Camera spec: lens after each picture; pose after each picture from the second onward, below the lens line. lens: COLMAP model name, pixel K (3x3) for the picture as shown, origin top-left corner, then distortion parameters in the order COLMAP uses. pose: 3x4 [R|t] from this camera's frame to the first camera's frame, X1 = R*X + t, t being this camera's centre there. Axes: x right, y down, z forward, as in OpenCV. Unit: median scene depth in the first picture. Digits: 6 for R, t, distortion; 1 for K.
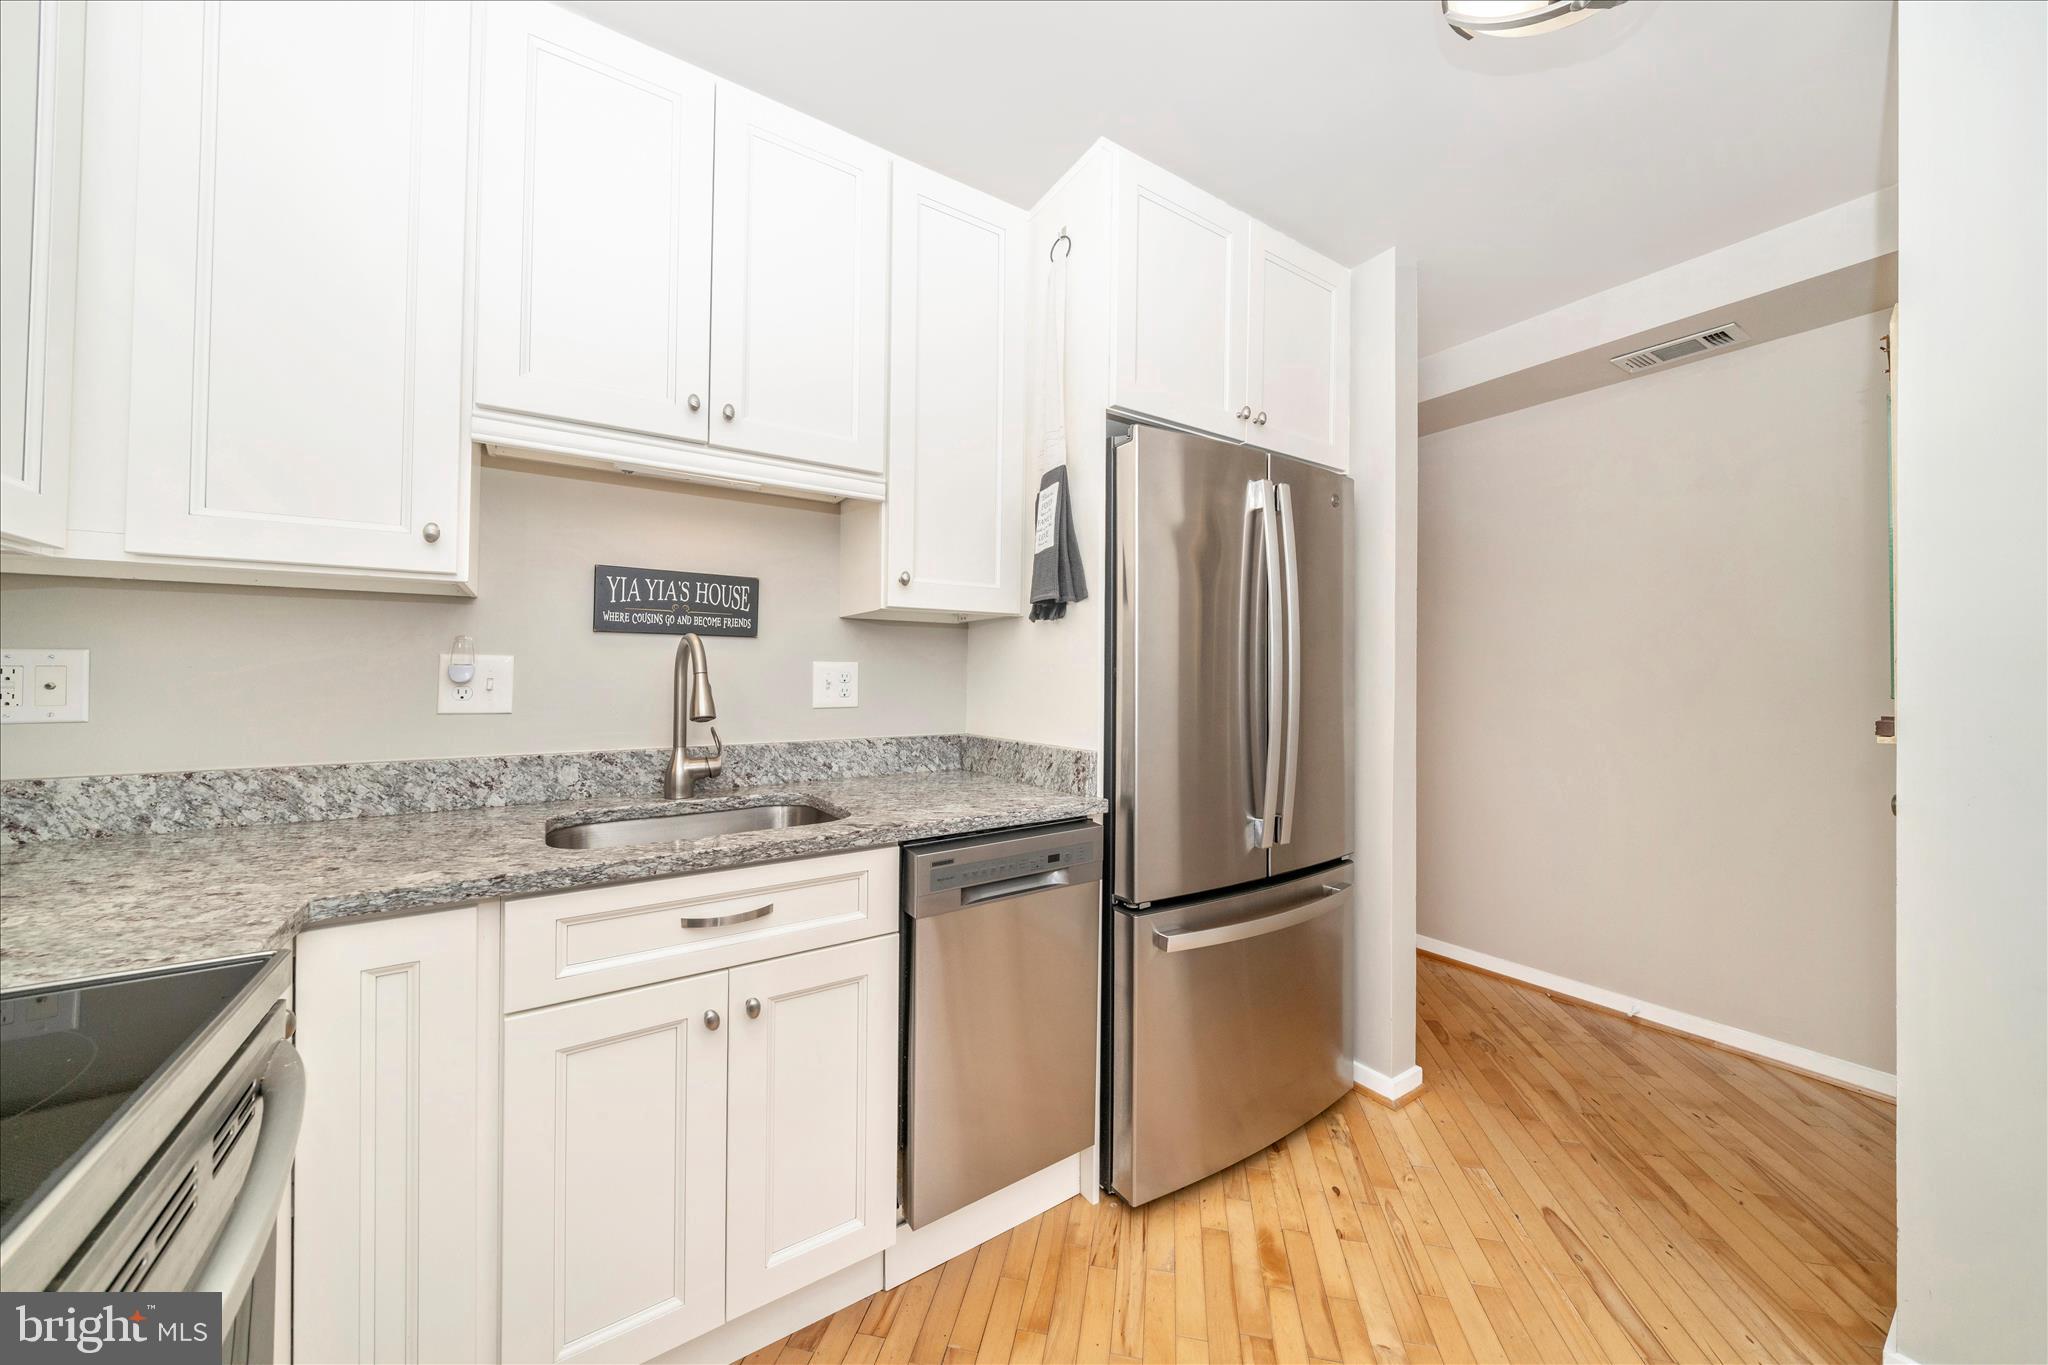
lens RADIAL K [[714.1, 0, 1018.6], [0, 714.1, 665.5], [0, 0, 1]] dist [-0.006672, -0.000373]
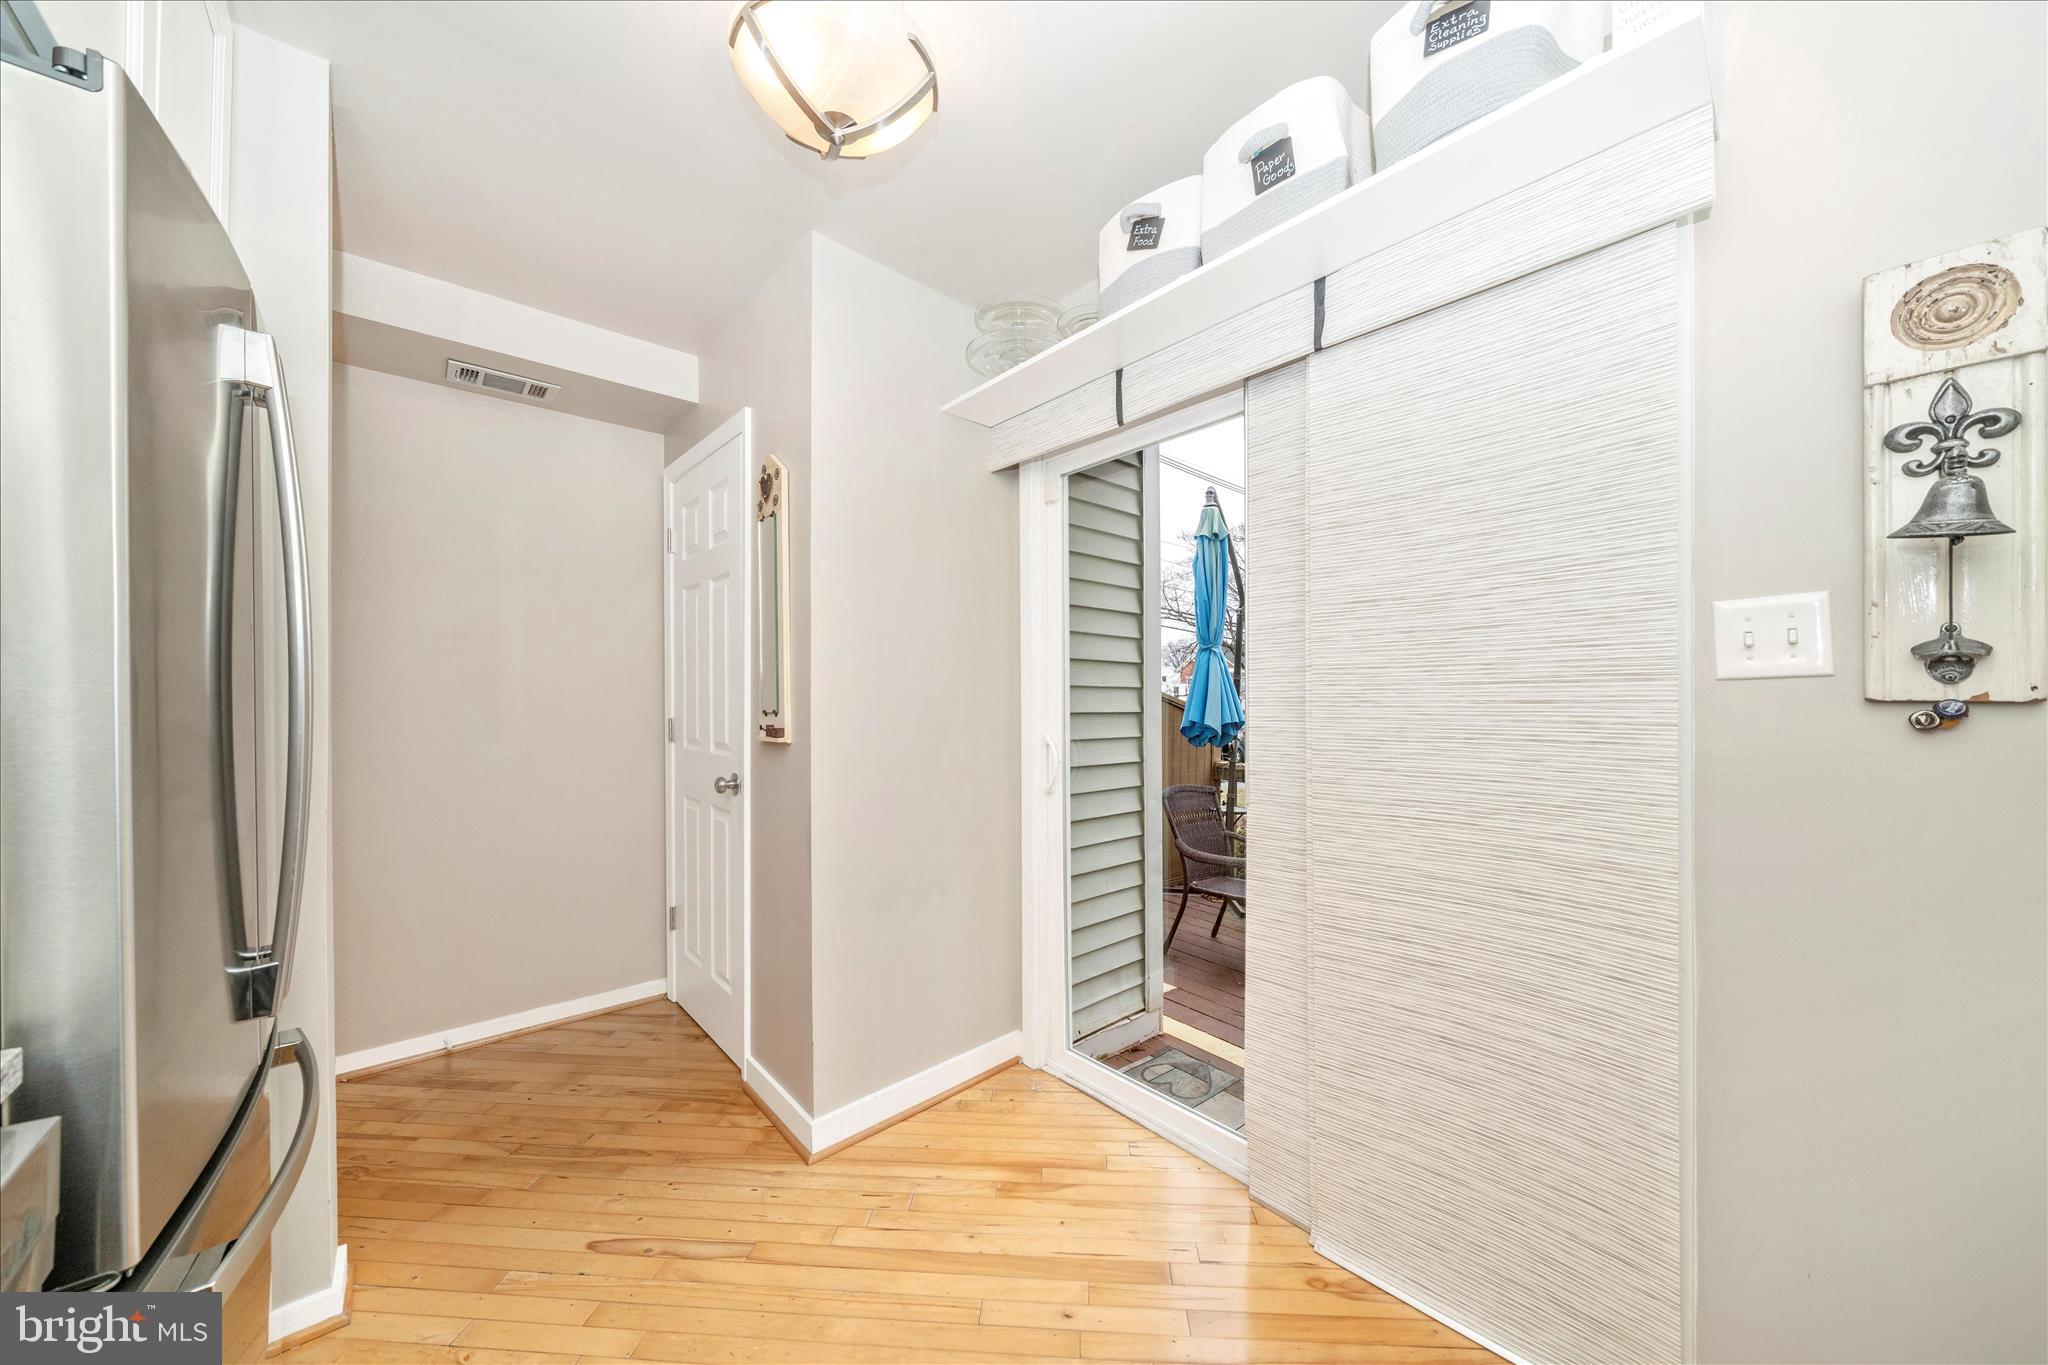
lens RADIAL K [[714.1, 0, 1018.7], [0, 714.1, 693.0], [0, 0, 1]] dist [-0.006672, -0.000373]
pose [[-0.140569, 0.002139, 0.990069, -0.562583], [-0.014093, 0.999892, -0.004161, 0.010180], [-0.989971, -0.014538, -0.140524, 1.048270]]
